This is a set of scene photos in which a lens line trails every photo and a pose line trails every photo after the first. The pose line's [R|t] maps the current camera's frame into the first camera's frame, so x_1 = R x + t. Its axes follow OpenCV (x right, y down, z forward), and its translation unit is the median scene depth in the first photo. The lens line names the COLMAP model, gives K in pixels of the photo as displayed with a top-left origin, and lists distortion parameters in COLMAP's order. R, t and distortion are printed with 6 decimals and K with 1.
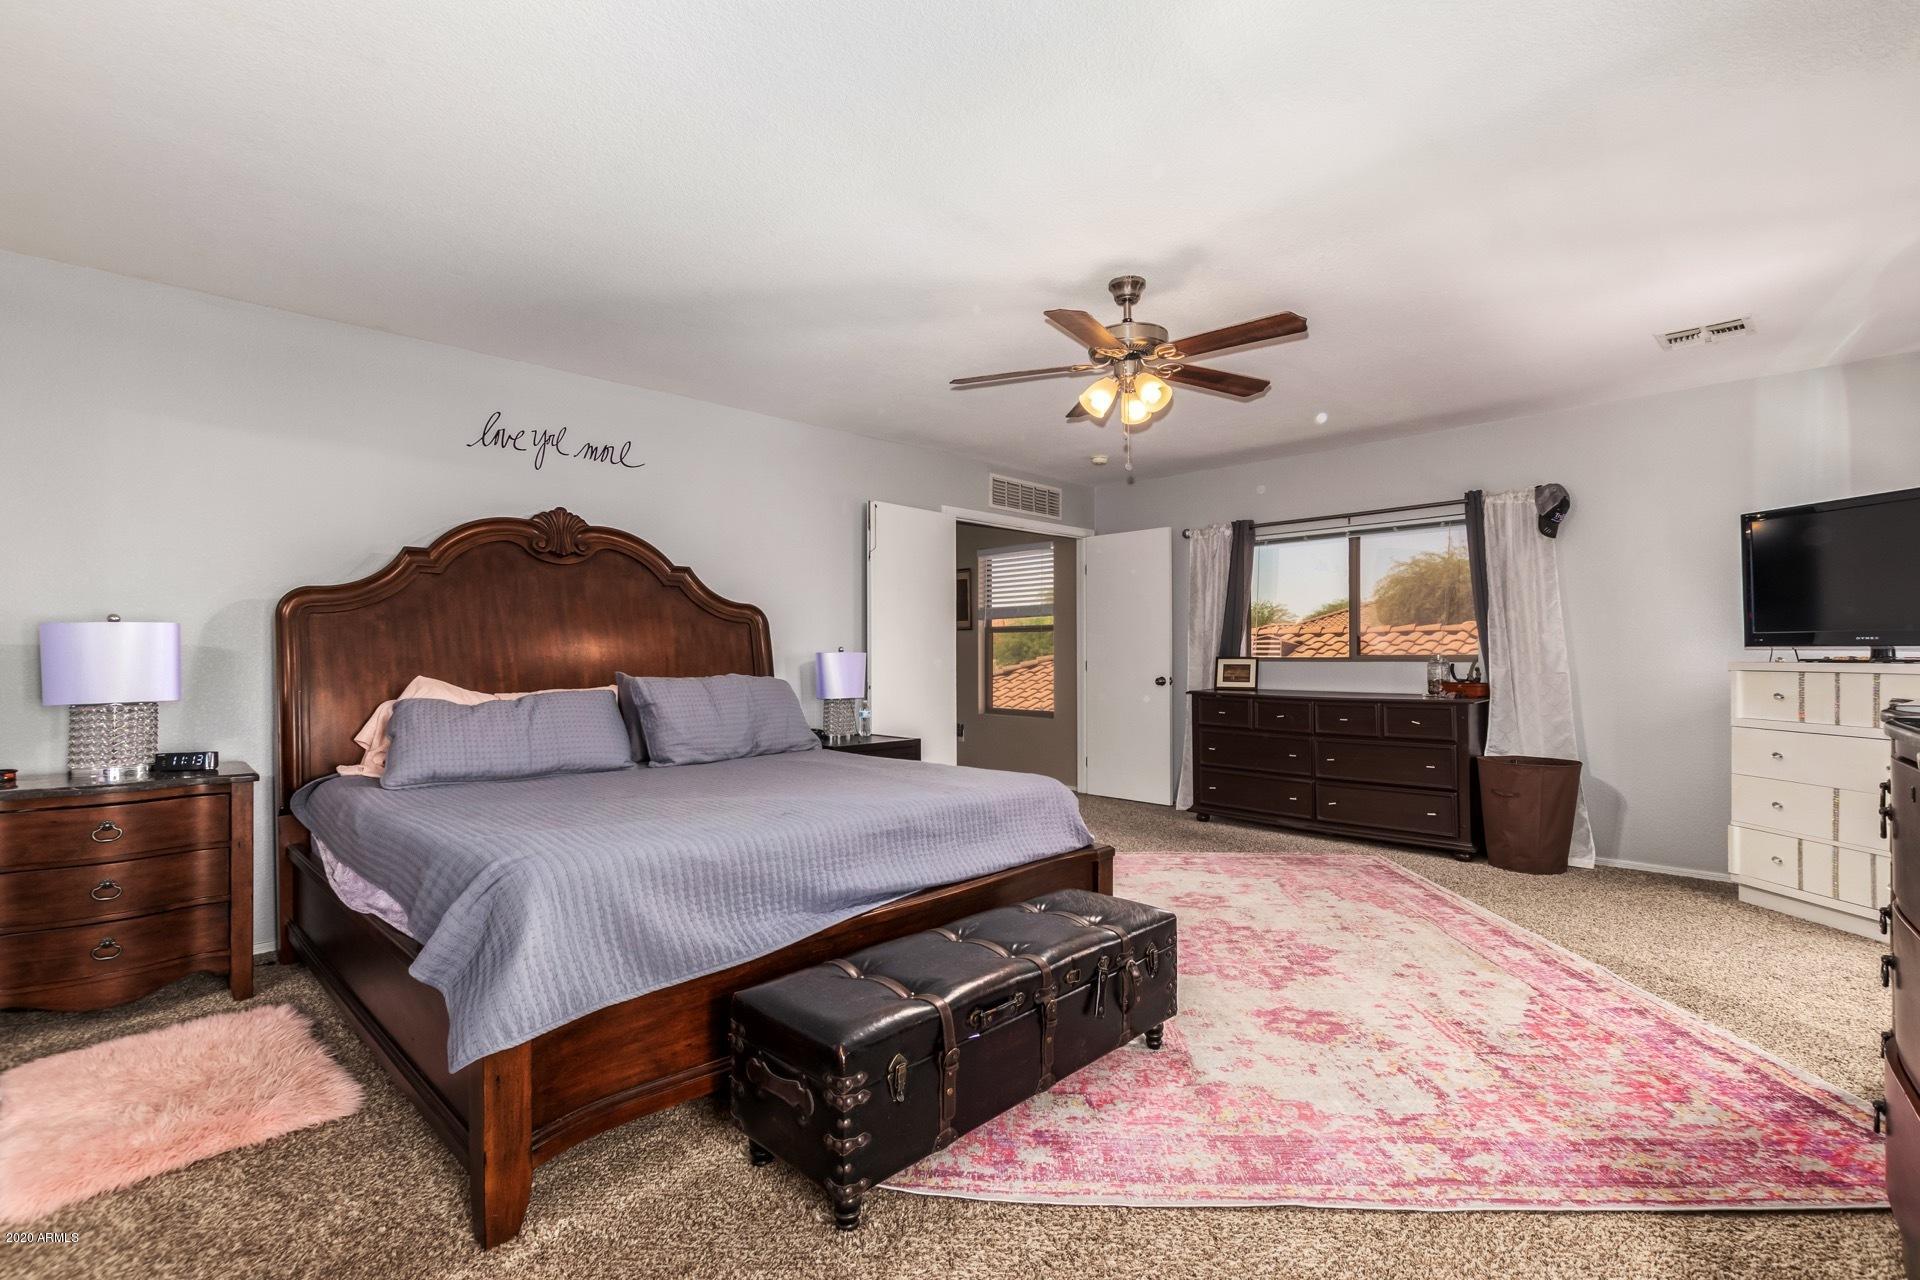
lens RADIAL K [[879.7, 0, 979.5], [0, 879.7, 649.0], [0, 0, 1]] dist [0.009875, -0.005076]
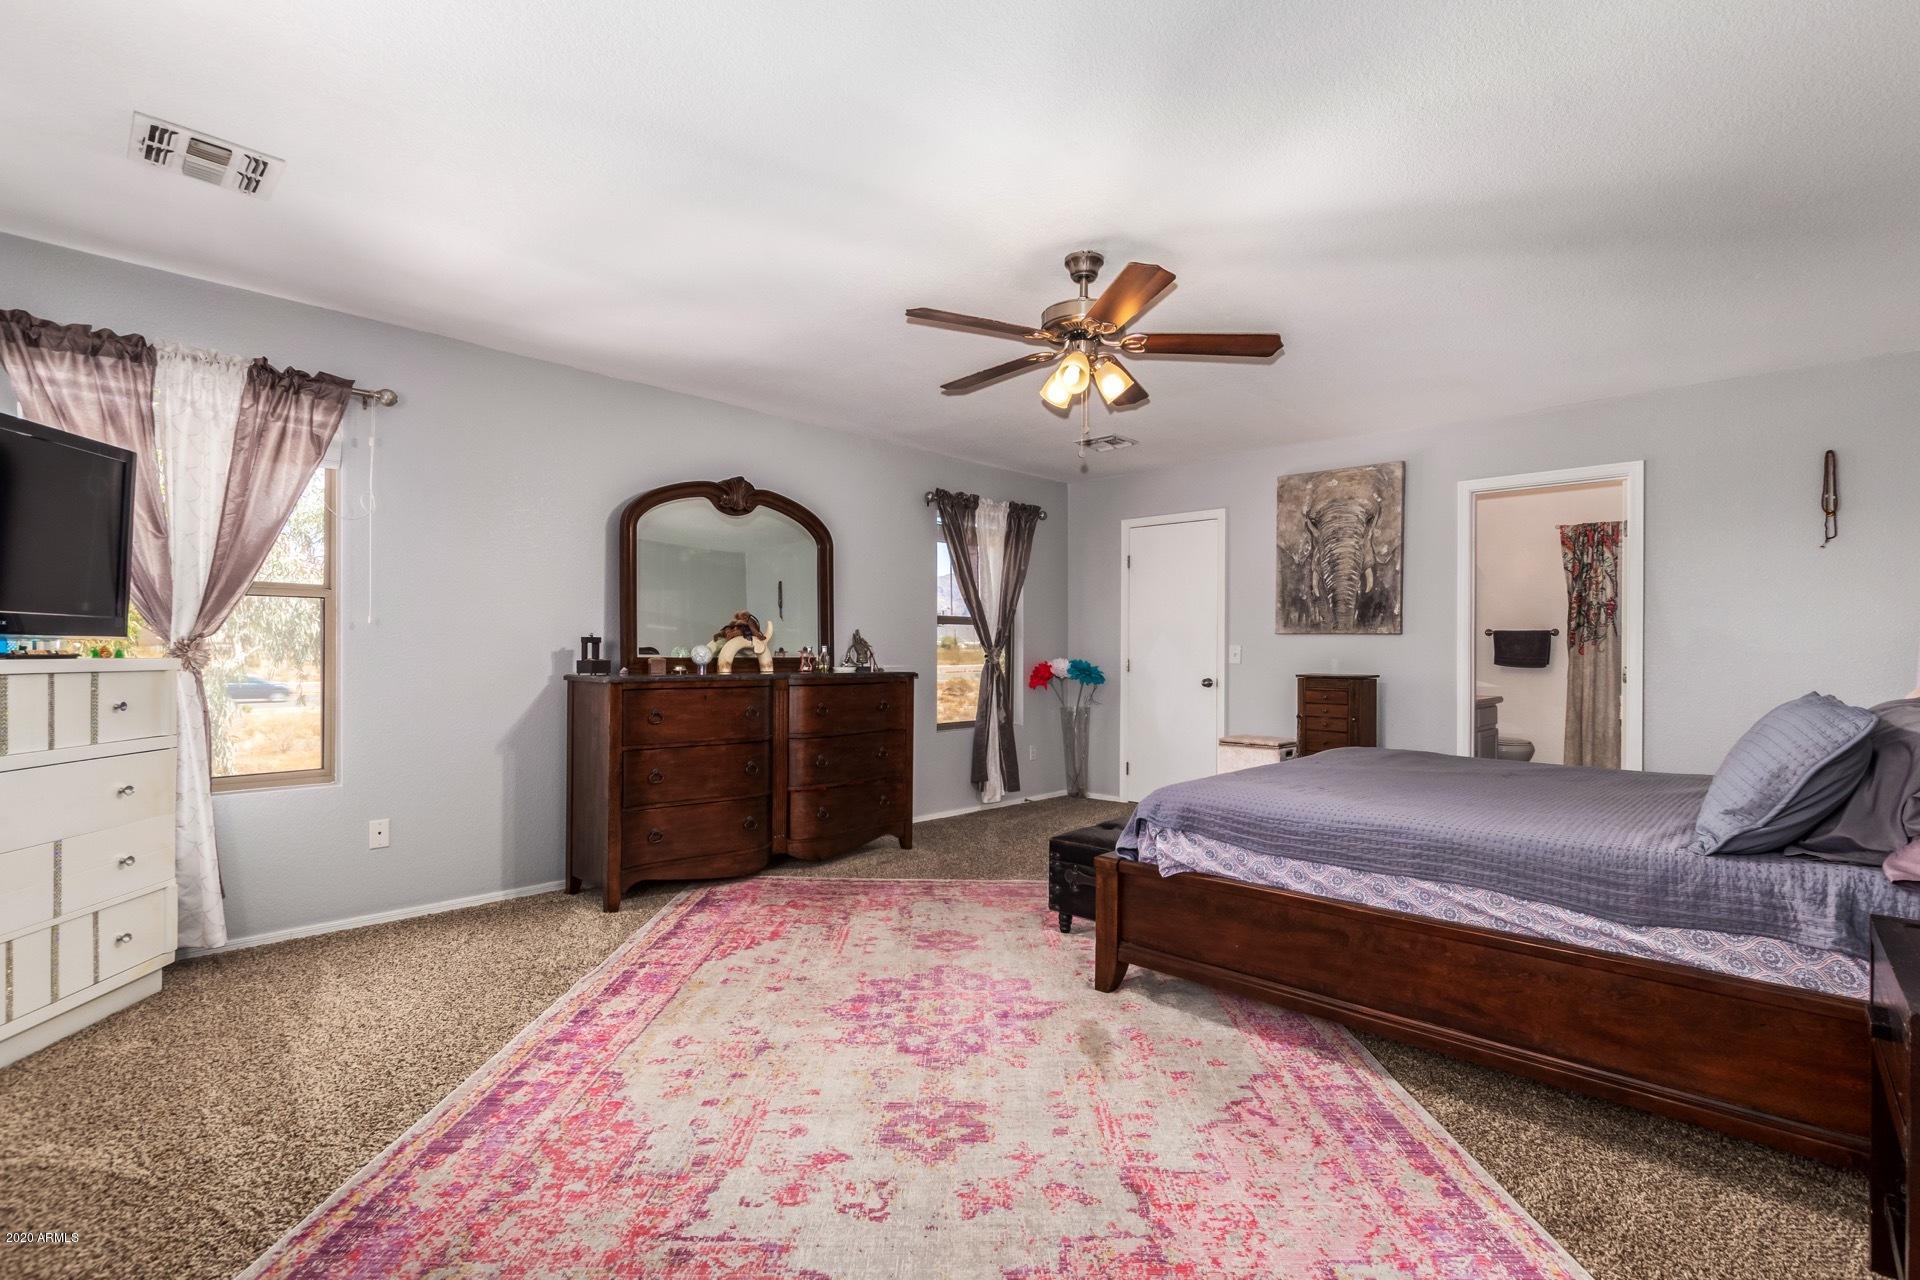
lens RADIAL K [[879.7, 0, 968.5], [0, 879.7, 642.5], [0, 0, 1]] dist [0.009875, -0.005076]
pose [[-0.999849, -0.005741, -0.016405, 0.307794], [-0.005487, 0.999865, -0.015519, 0.011080], [0.016492, -0.015427, -0.999745, 1.960242]]
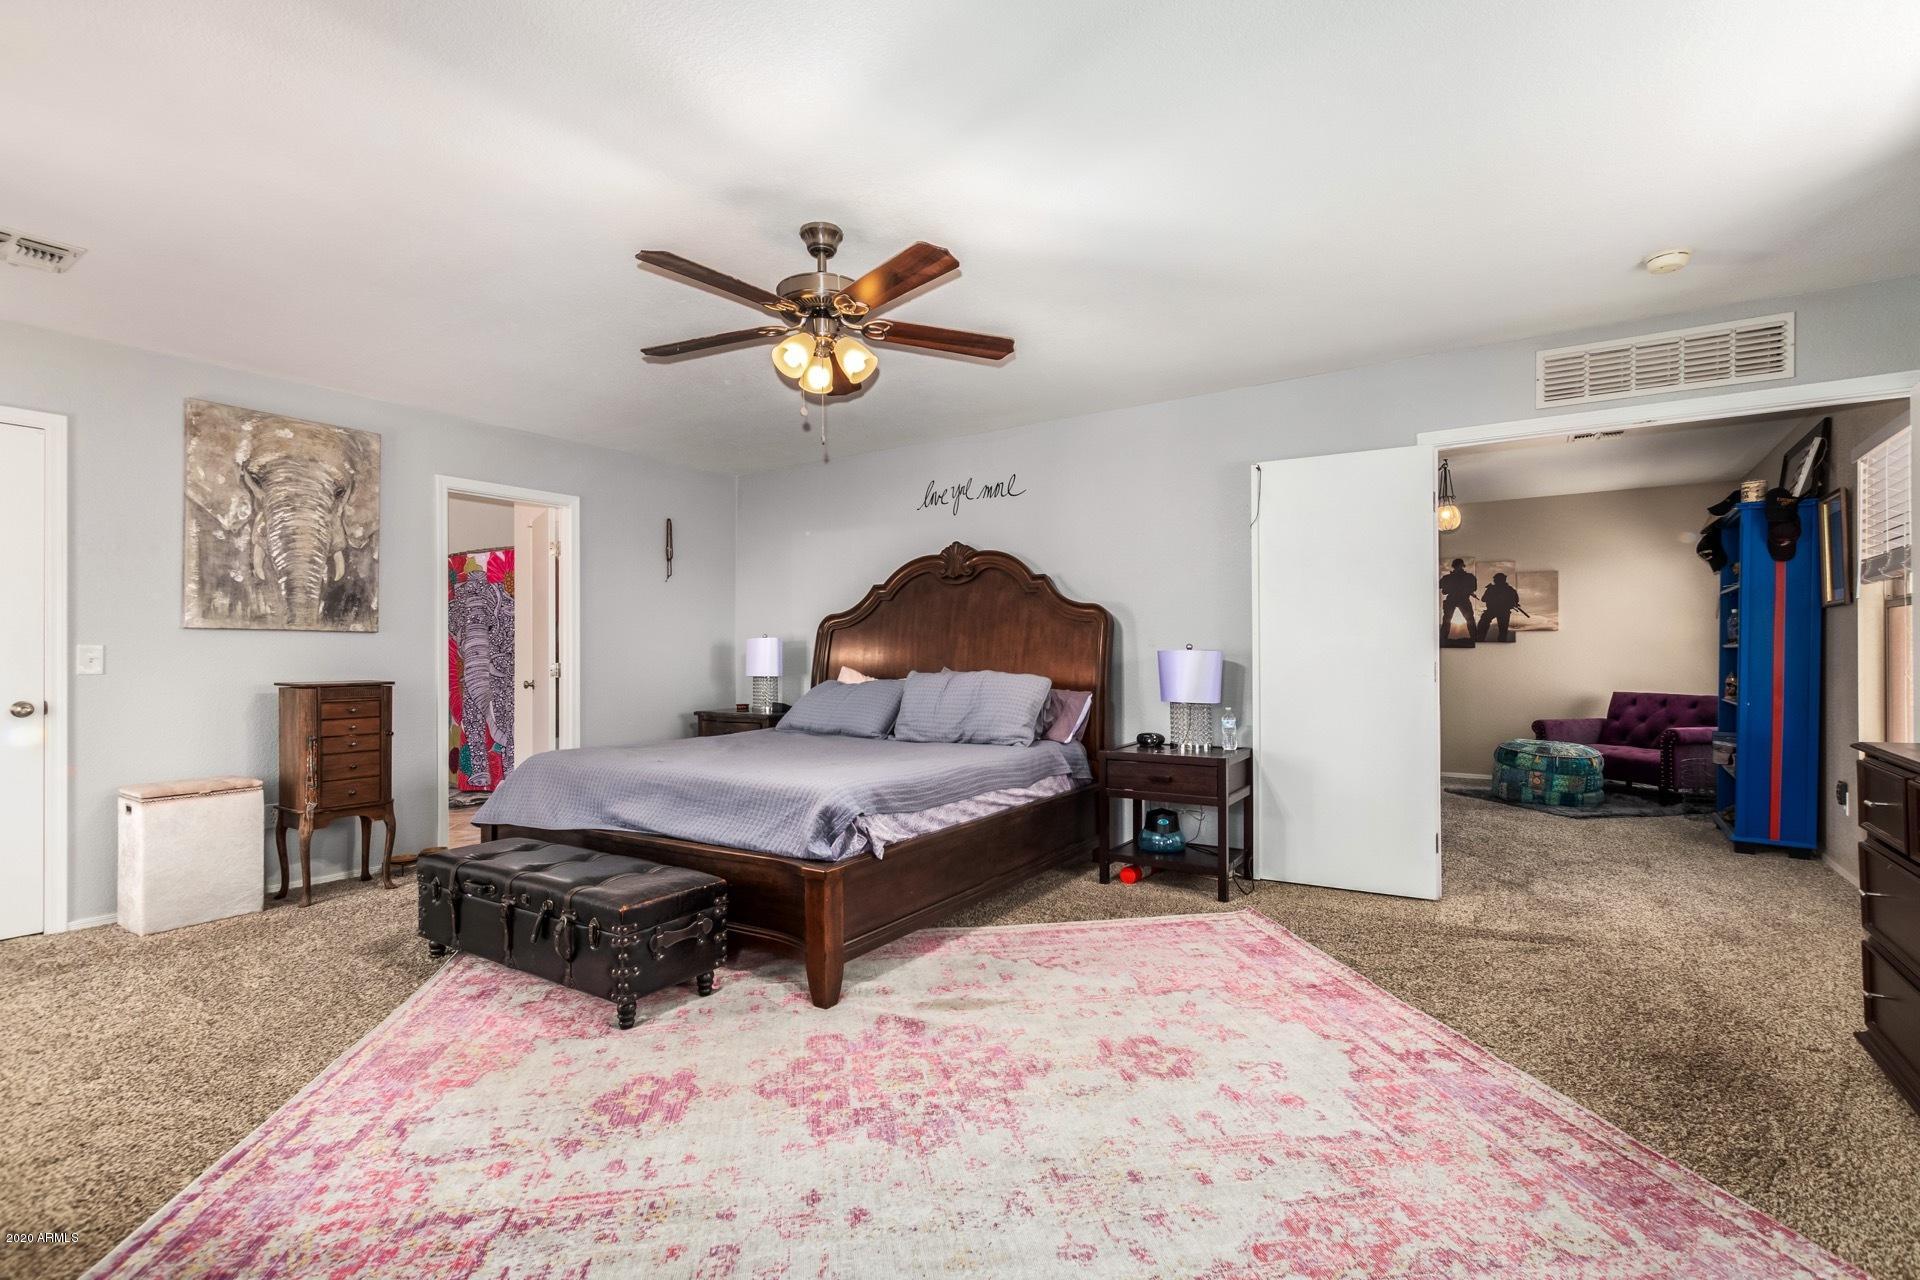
lens RADIAL K [[879.7, 0, 950.6], [0, 879.7, 651.4], [0, 0, 1]] dist [0.009875, -0.005076]
pose [[0.176354, 0.000173, -0.984327, 1.064283], [0.009310, 0.999955, 0.001844, 0.002180], [0.984283, -0.009489, 0.176344, 0.977945]]
